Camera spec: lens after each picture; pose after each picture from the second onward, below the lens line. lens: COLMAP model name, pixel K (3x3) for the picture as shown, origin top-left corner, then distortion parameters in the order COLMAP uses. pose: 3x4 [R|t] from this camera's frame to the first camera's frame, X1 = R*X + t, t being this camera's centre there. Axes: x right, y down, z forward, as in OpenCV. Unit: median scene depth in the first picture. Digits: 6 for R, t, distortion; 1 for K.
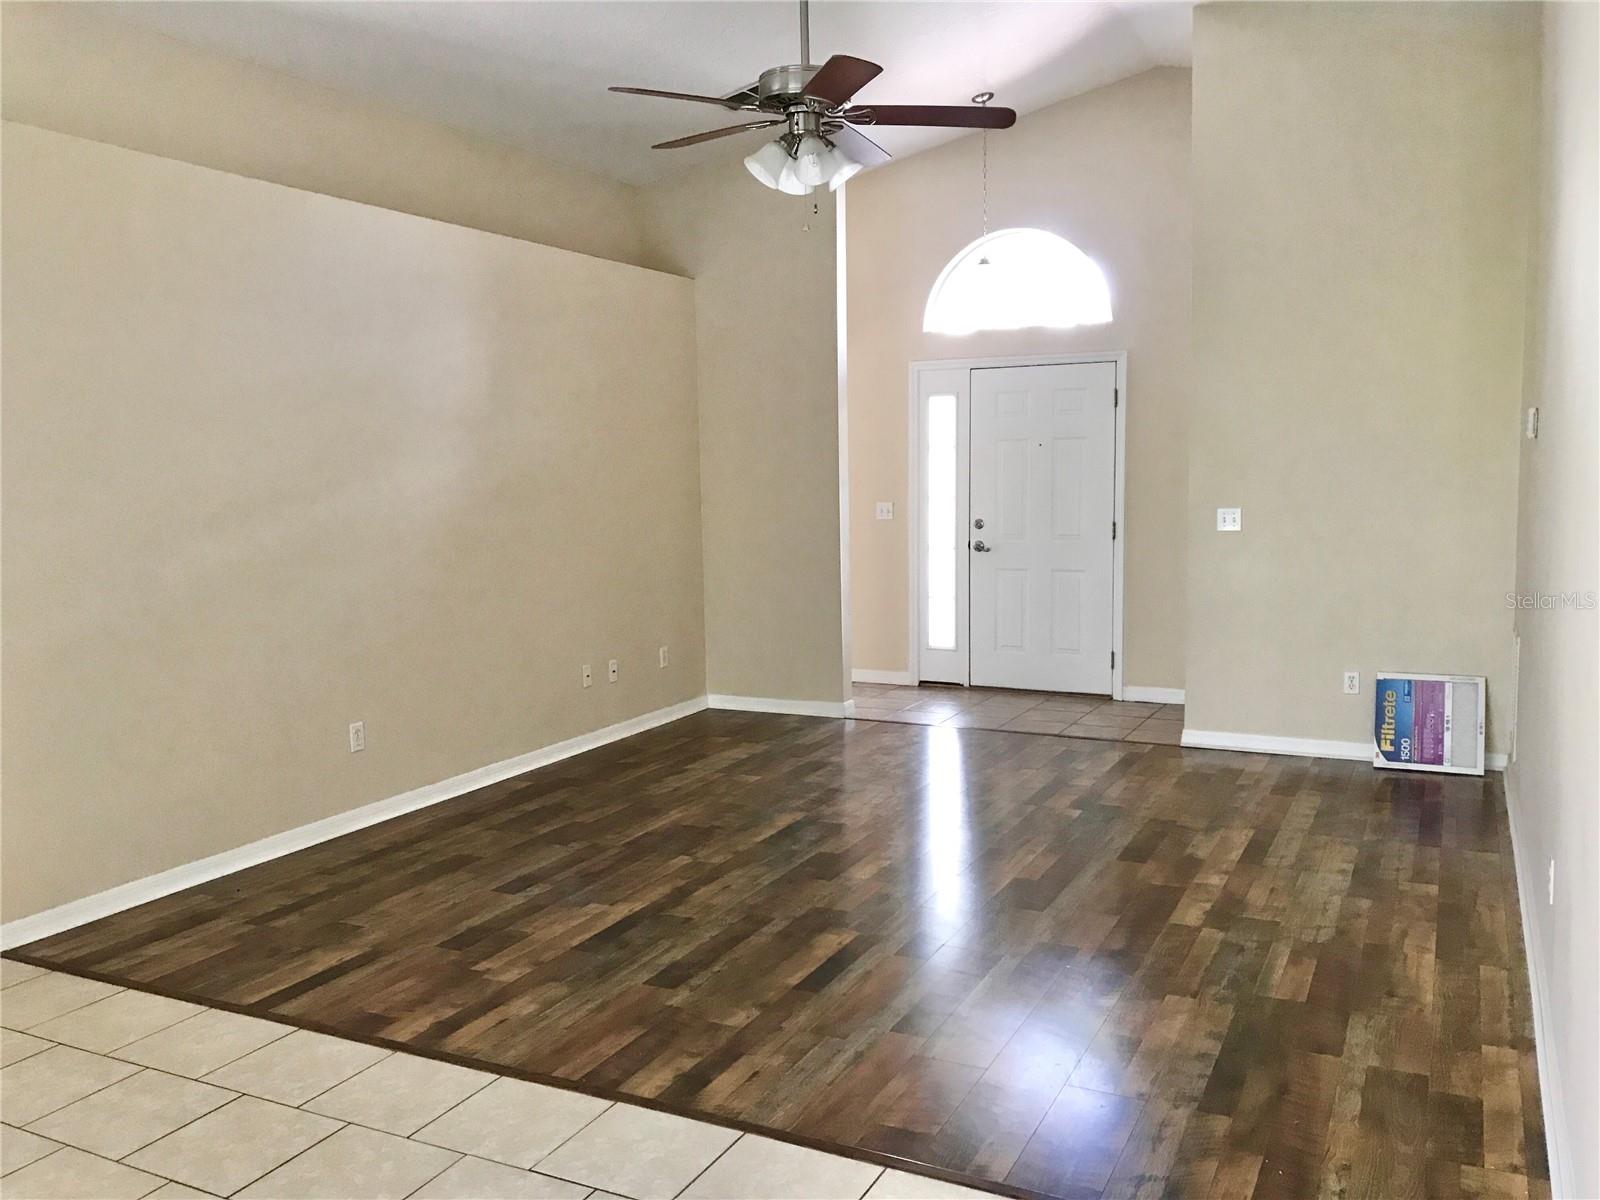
lens RADIAL K [[1314.0, 0, 799.6], [0, 1314.0, 592.4], [0, 0, 1]] dist [0.053735, -0.073944]
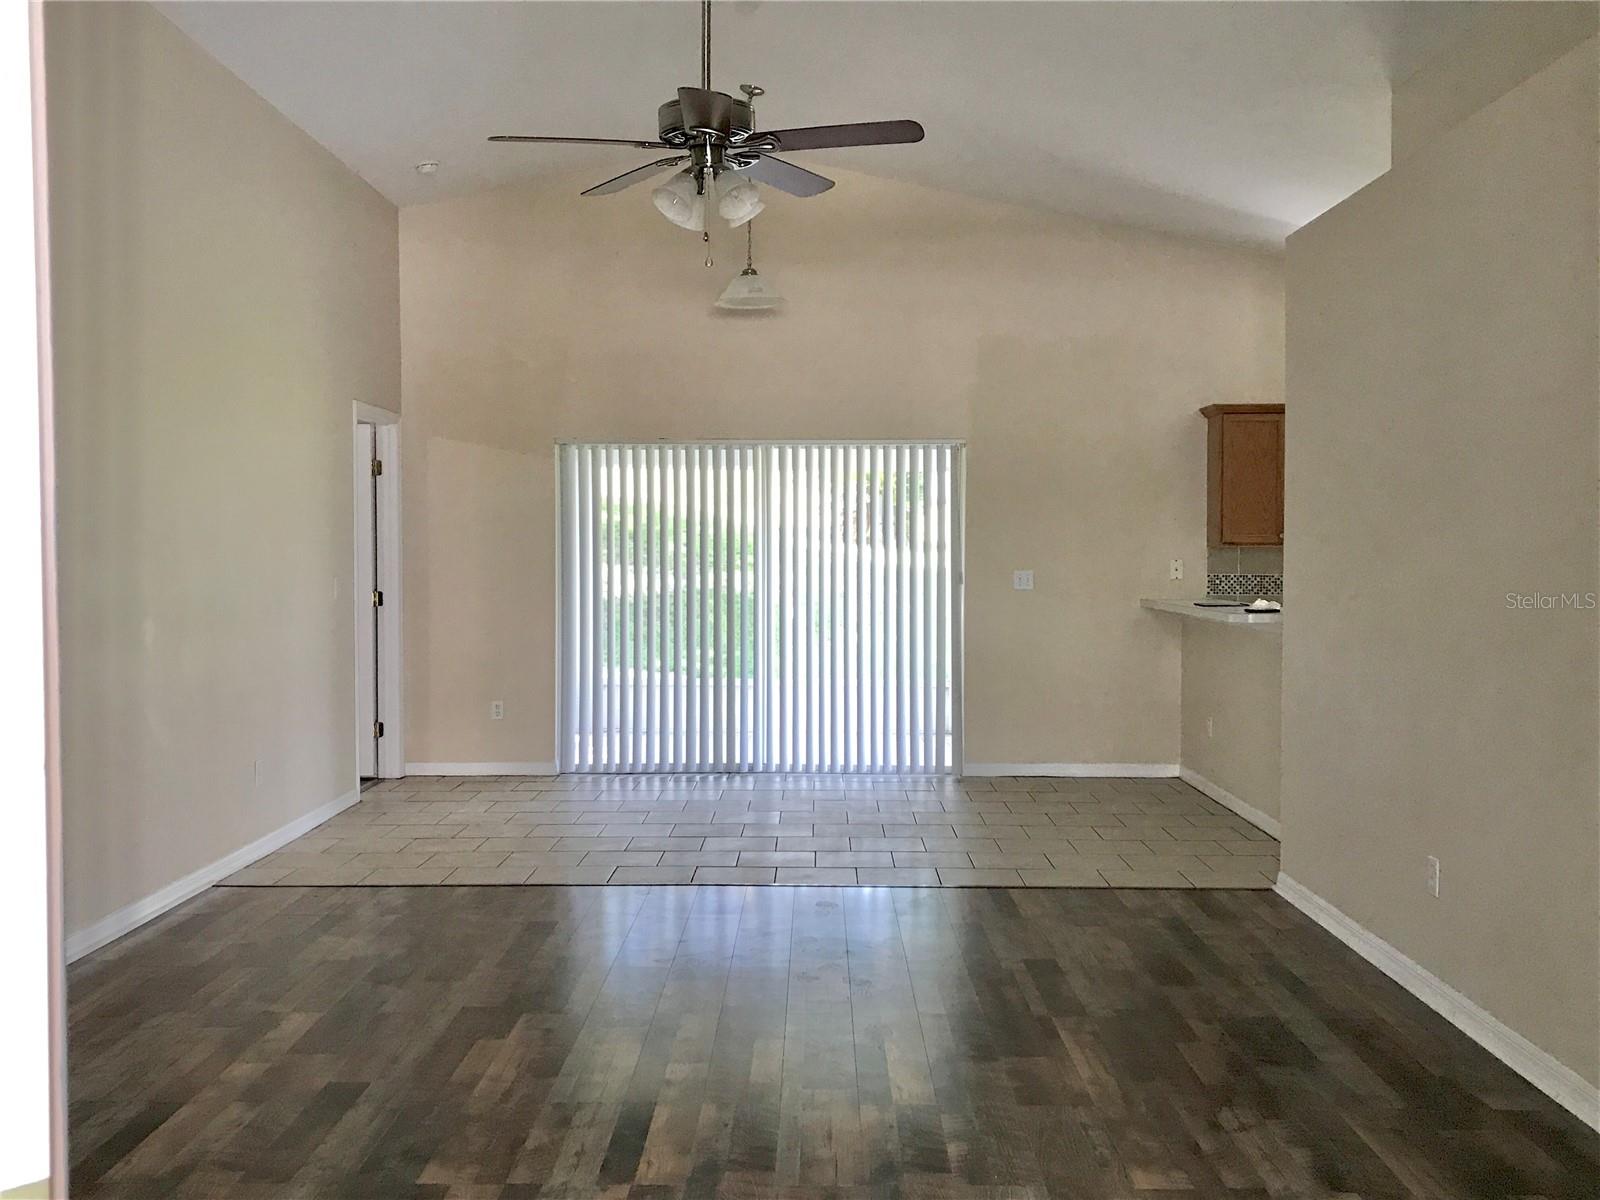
lens RADIAL K [[1314.0, 0, 799.6], [0, 1314.0, 592.4], [0, 0, 1]] dist [0.053735, -0.073944]
pose [[-0.882865, 0.036387, -0.468216, 0.350780], [-0.027220, 0.991353, 0.128367, -0.147499], [0.468838, 0.126076, -0.874240, 1.654154]]
